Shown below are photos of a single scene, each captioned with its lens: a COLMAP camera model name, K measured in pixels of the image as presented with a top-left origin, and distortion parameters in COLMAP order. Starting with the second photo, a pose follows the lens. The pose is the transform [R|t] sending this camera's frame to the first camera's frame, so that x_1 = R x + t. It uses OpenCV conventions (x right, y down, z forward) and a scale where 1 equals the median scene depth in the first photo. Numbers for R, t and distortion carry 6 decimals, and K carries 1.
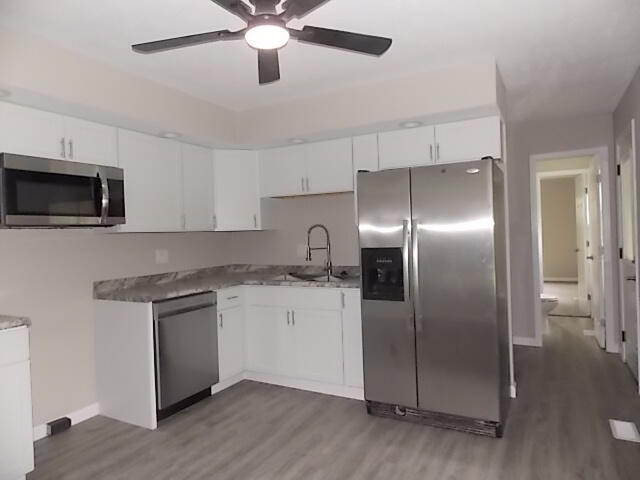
lens RADIAL K [[422.4, 0, 327.2], [0, 422.4, 229.5], [0, 0, 1]] dist [0.008266, -0.000354]
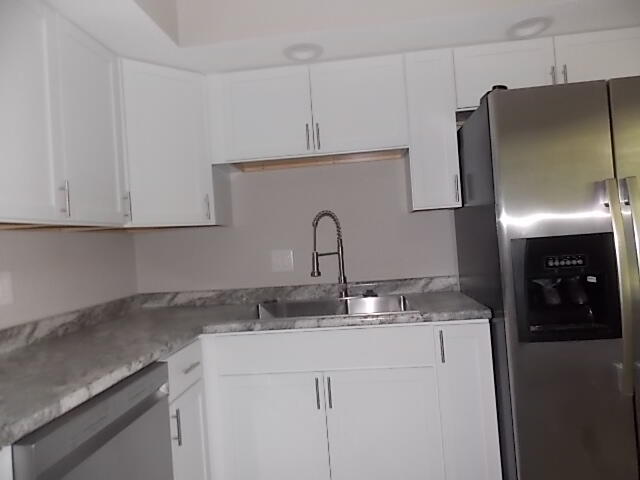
lens RADIAL K [[422.4, 0, 327.2], [0, 422.4, 229.5], [0, 0, 1]] dist [0.008266, -0.000354]
pose [[0.923770, -0.023640, 0.382217, -0.264784], [0.038294, 0.998792, -0.030776, 0.033324], [-0.381028, 0.043066, 0.923560, 0.525902]]
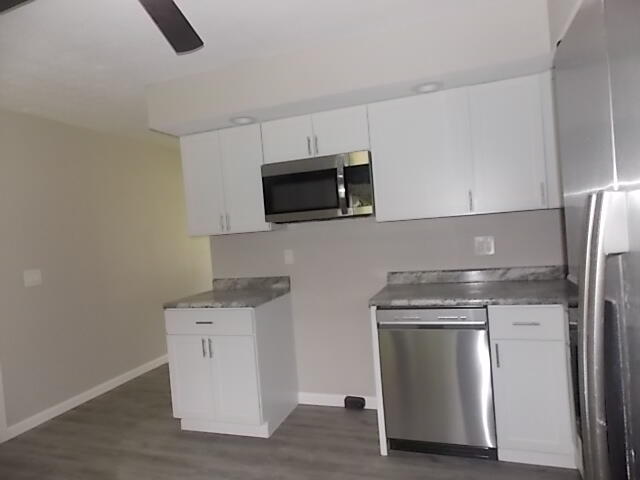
lens RADIAL K [[422.4, 0, 327.2], [0, 422.4, 229.5], [0, 0, 1]] dist [0.008266, -0.000354]
pose [[0.159255, 0.014907, -0.987125, 0.326087], [0.071314, 0.997100, 0.026563, -0.006041], [0.984658, -0.074626, 0.157730, 0.644332]]
